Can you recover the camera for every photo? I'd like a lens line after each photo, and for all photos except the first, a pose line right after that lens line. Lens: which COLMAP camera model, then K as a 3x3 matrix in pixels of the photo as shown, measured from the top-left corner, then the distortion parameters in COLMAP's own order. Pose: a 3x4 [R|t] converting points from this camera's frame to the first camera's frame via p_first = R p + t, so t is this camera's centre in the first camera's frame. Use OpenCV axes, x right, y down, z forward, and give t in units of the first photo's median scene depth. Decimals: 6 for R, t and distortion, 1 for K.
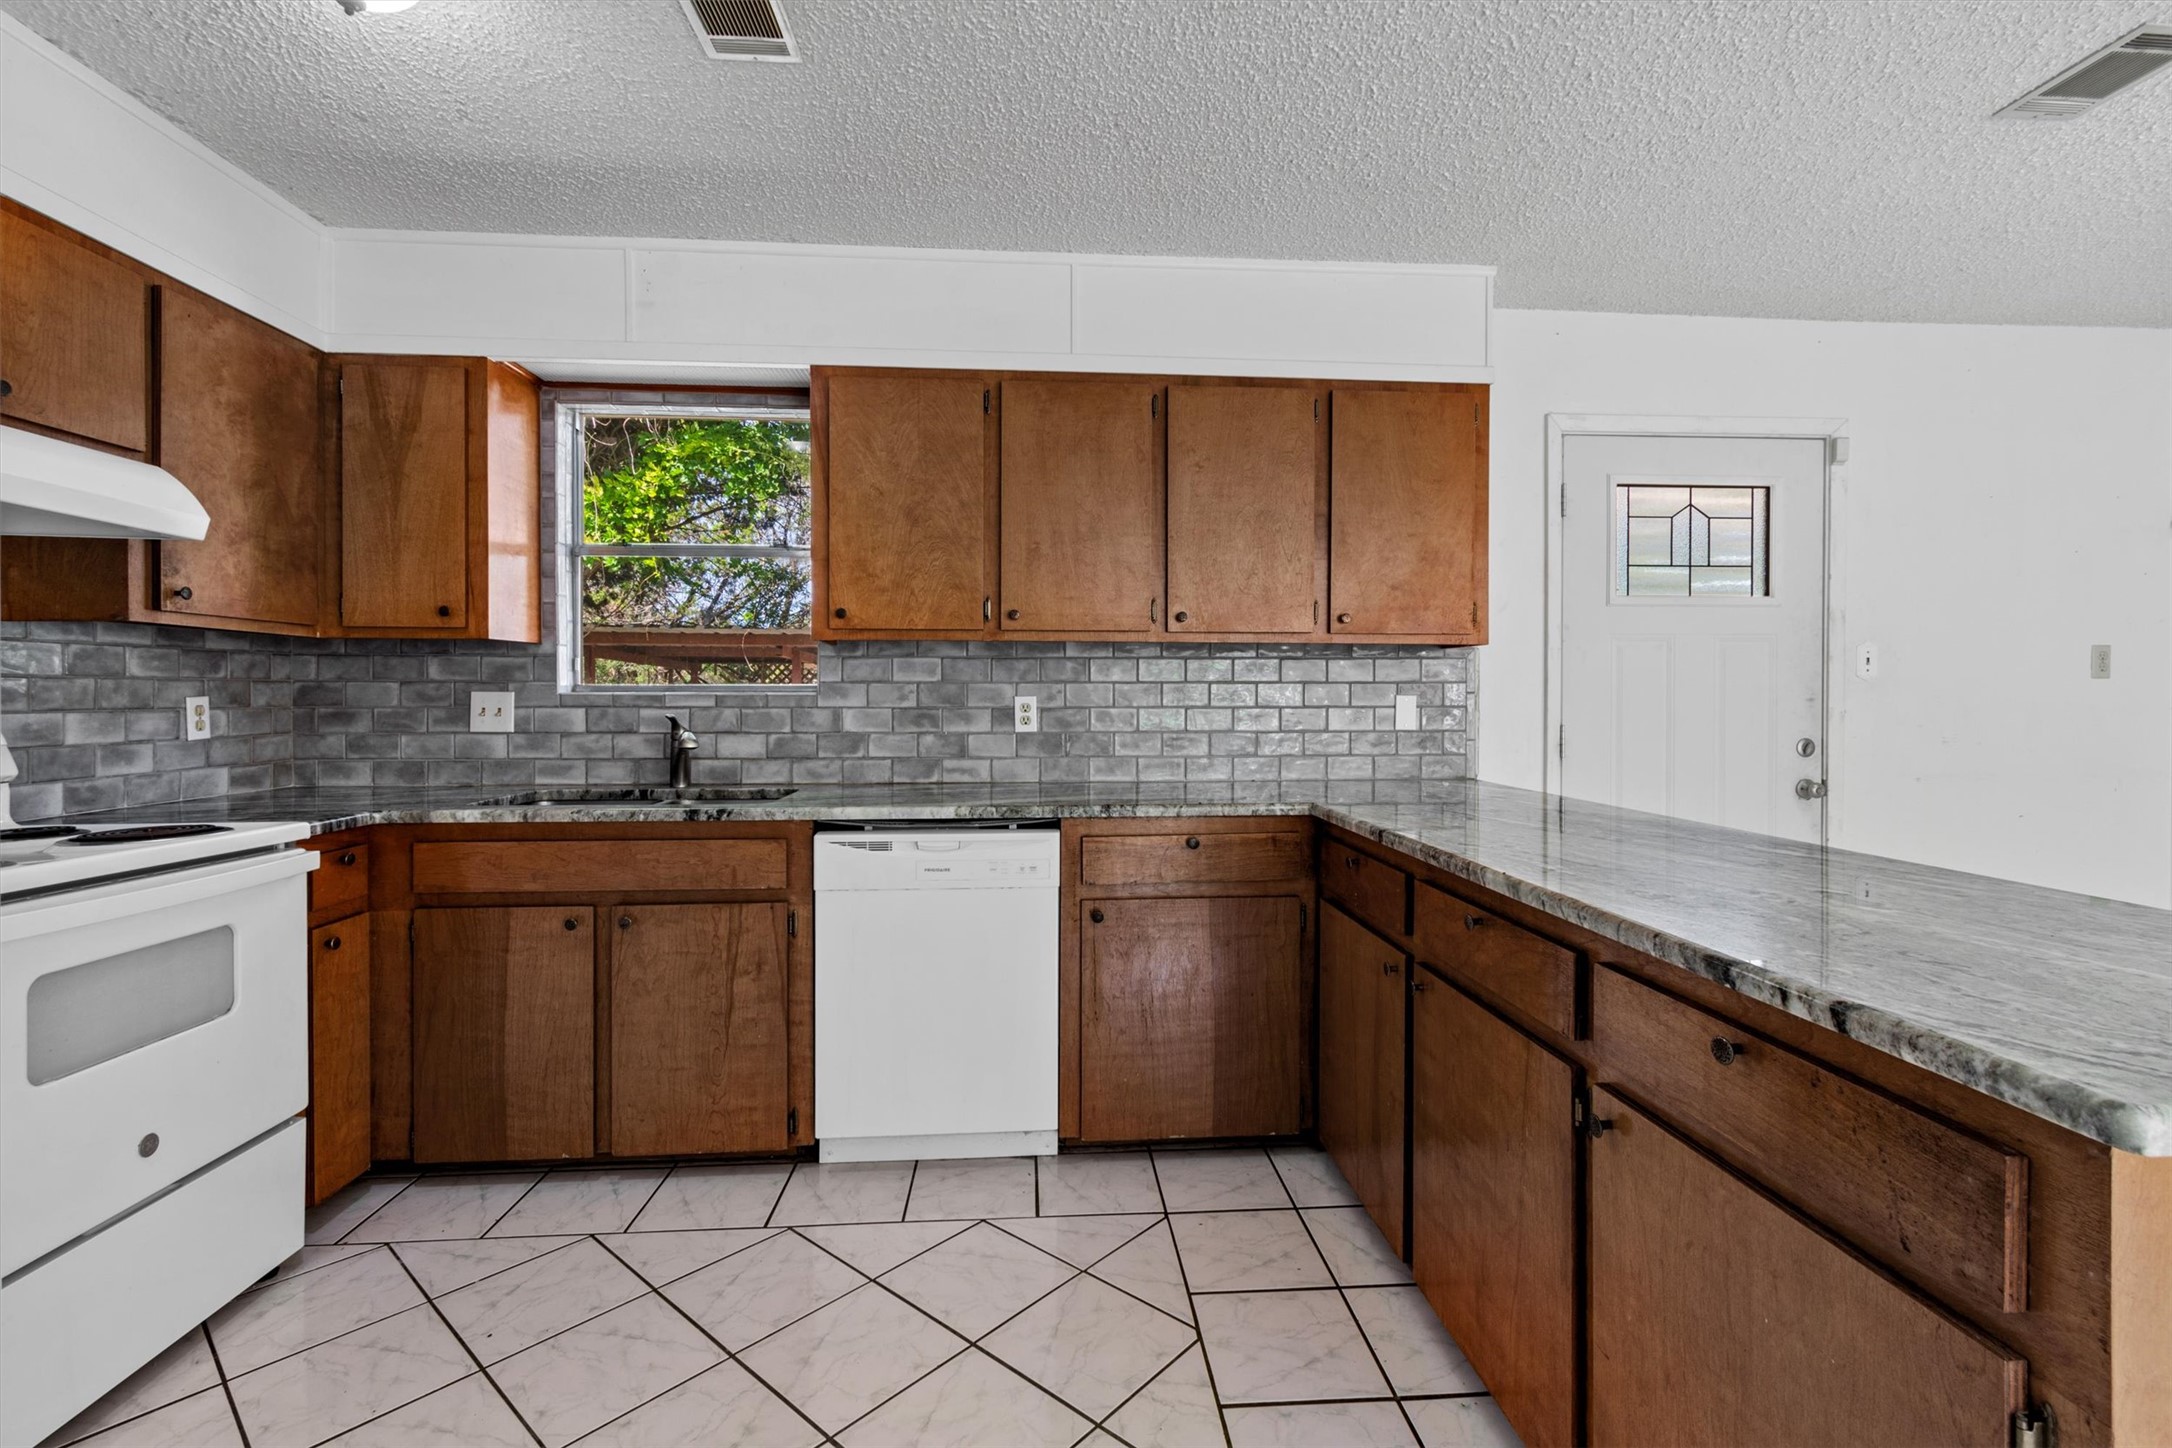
lens RADIAL K [[971.6, 0, 1089.8], [0, 971.6, 698.0], [0, 0, 1]] dist [0.004302, 0.000384]
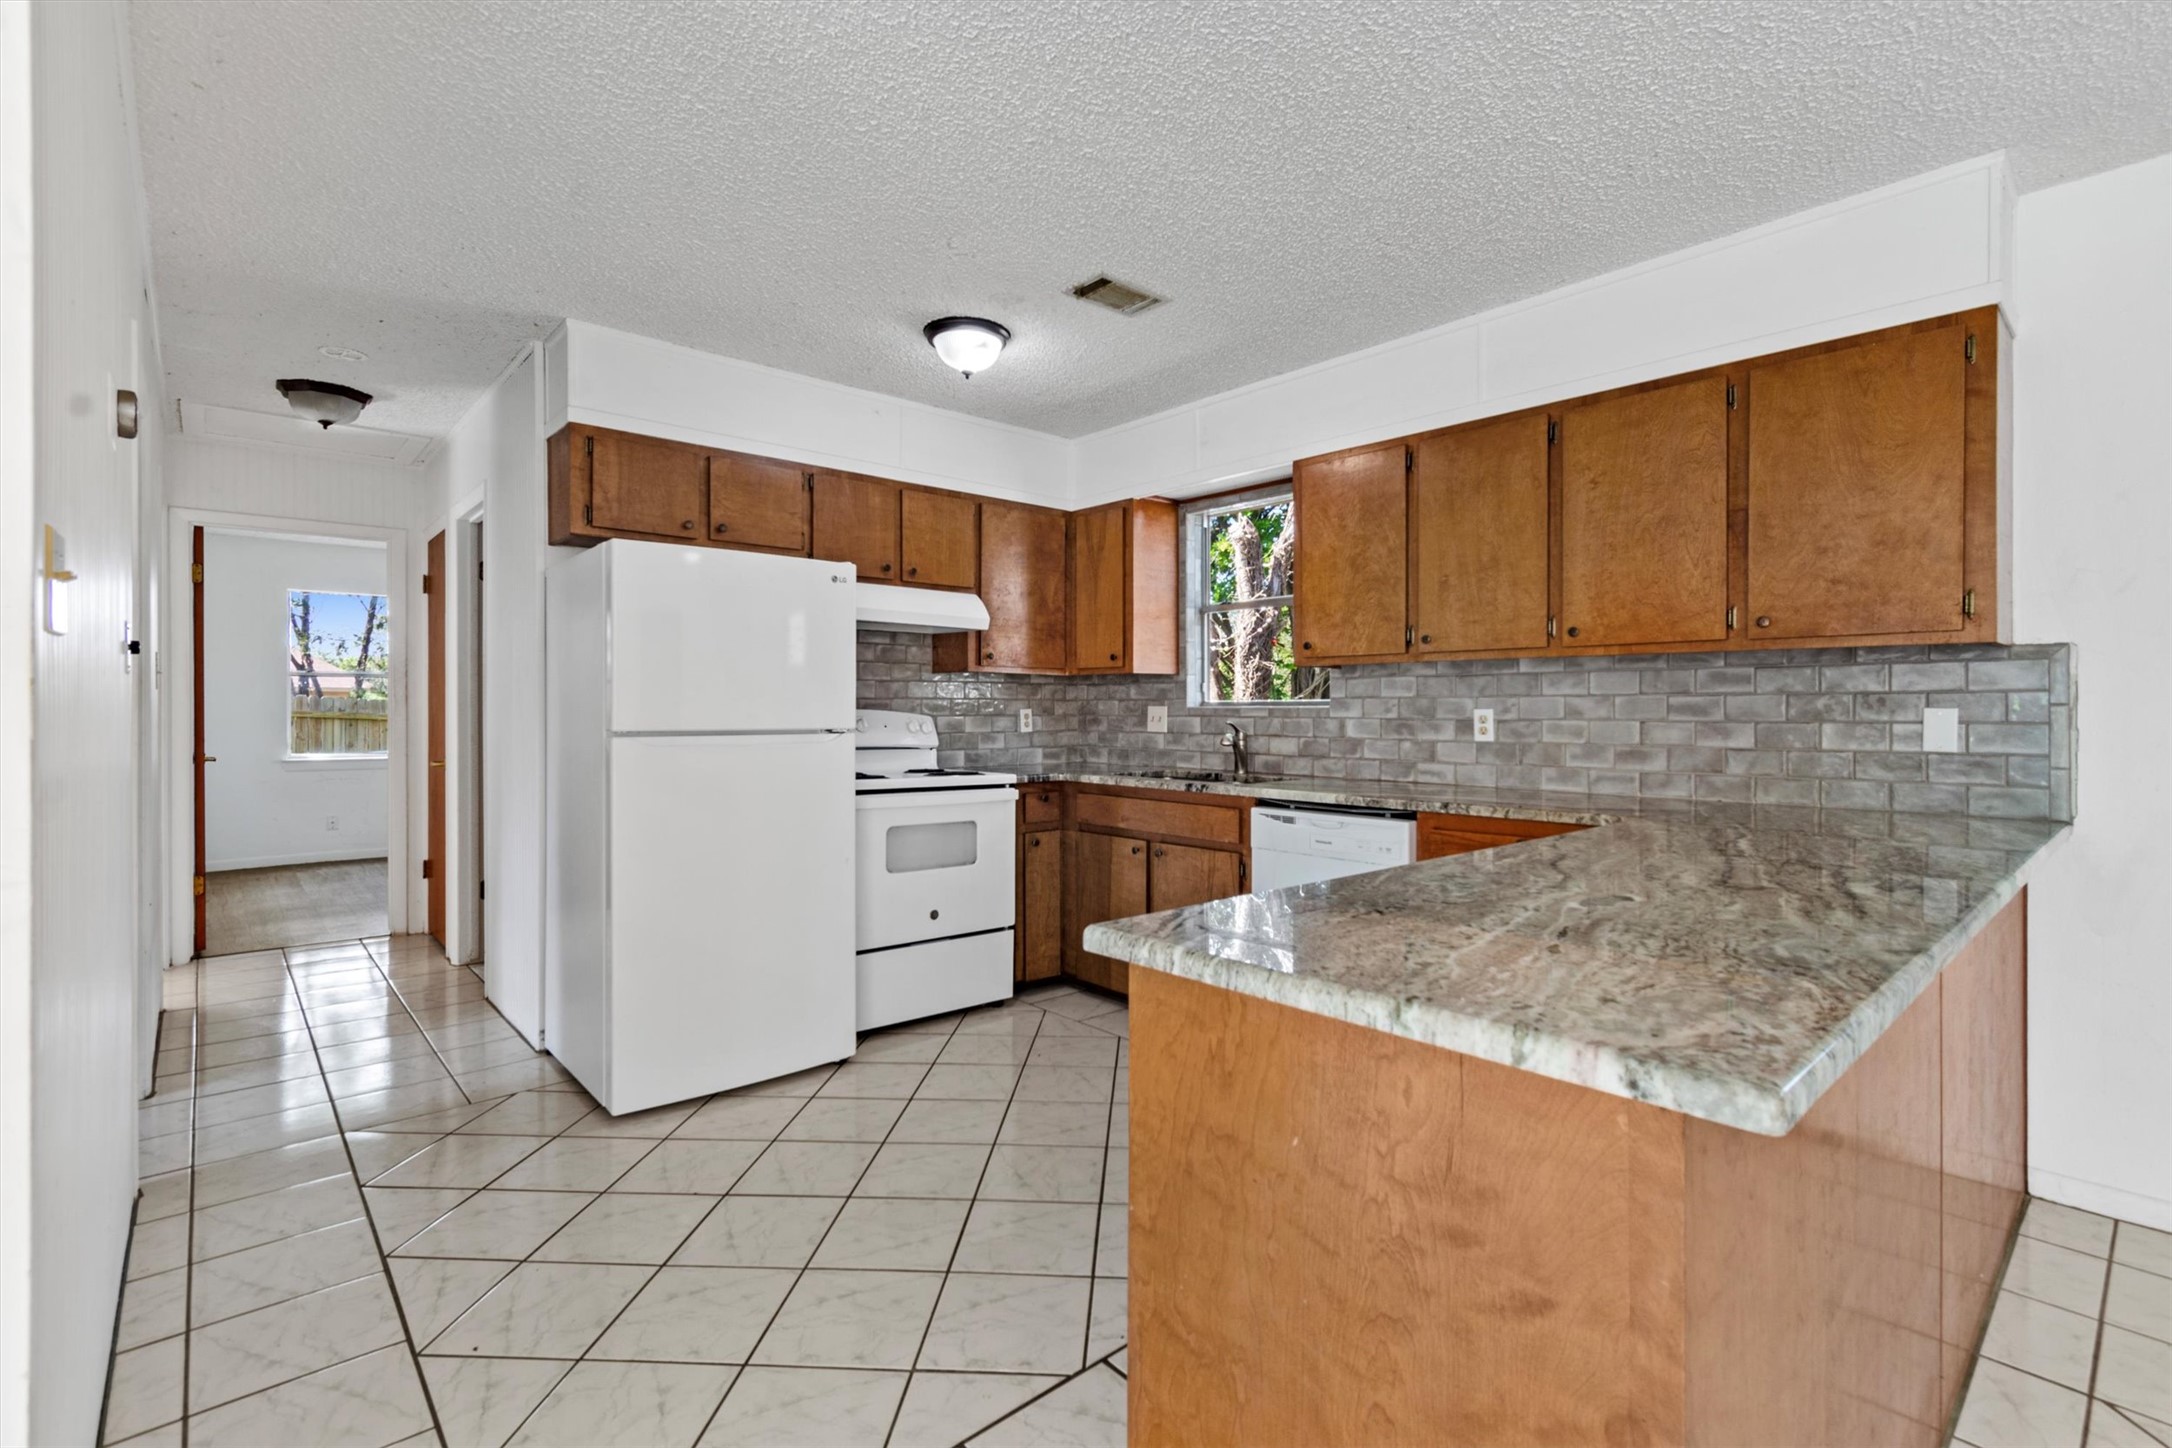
lens RADIAL K [[976.1, 0, 1119.5], [0, 976.1, 713.4], [0, 0, 1]] dist [0.003782, 0.000194]
pose [[0.628082, 0.003530, -0.778139, 0.608088], [-0.004223, 0.999990, 0.001127, 0.004072], [0.778135, 0.002579, 0.628091, -0.028315]]
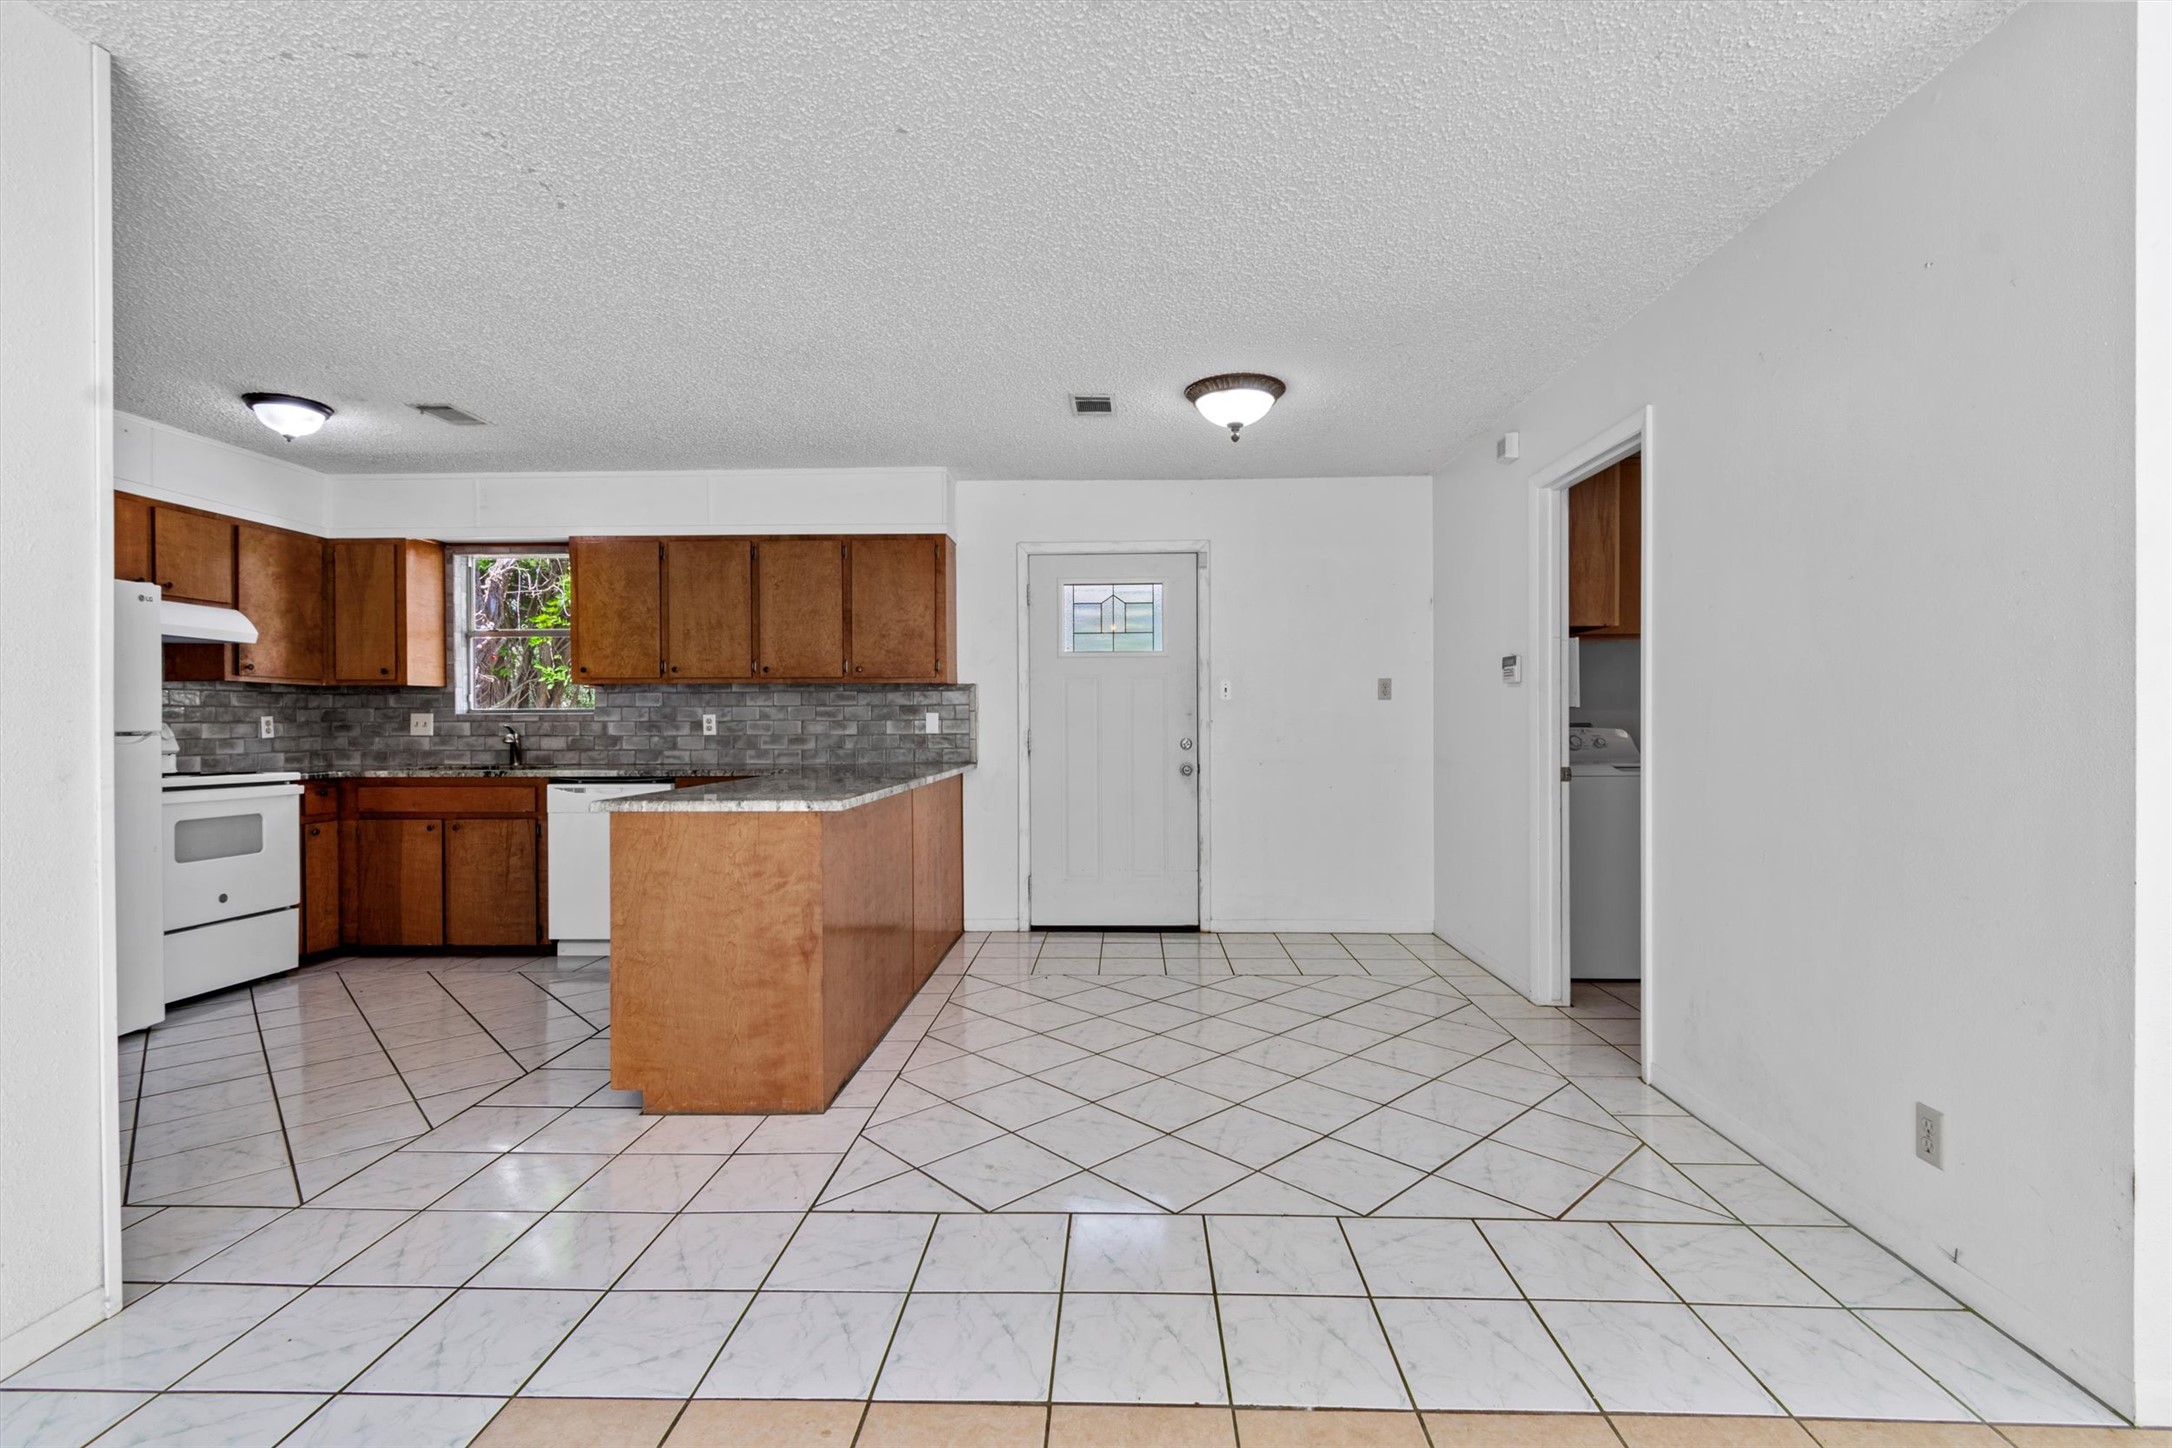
lens RADIAL K [[954.3, 0, 1086.0], [0, 954.3, 724.0], [0, 0, 1]] dist [0.004427, -0.000126]
pose [[0.994633, -0.004512, -0.103367, 0.879392], [0.004474, 0.999990, -0.000599, 0.021712], [0.103369, 0.000134, 0.994643, -0.711386]]
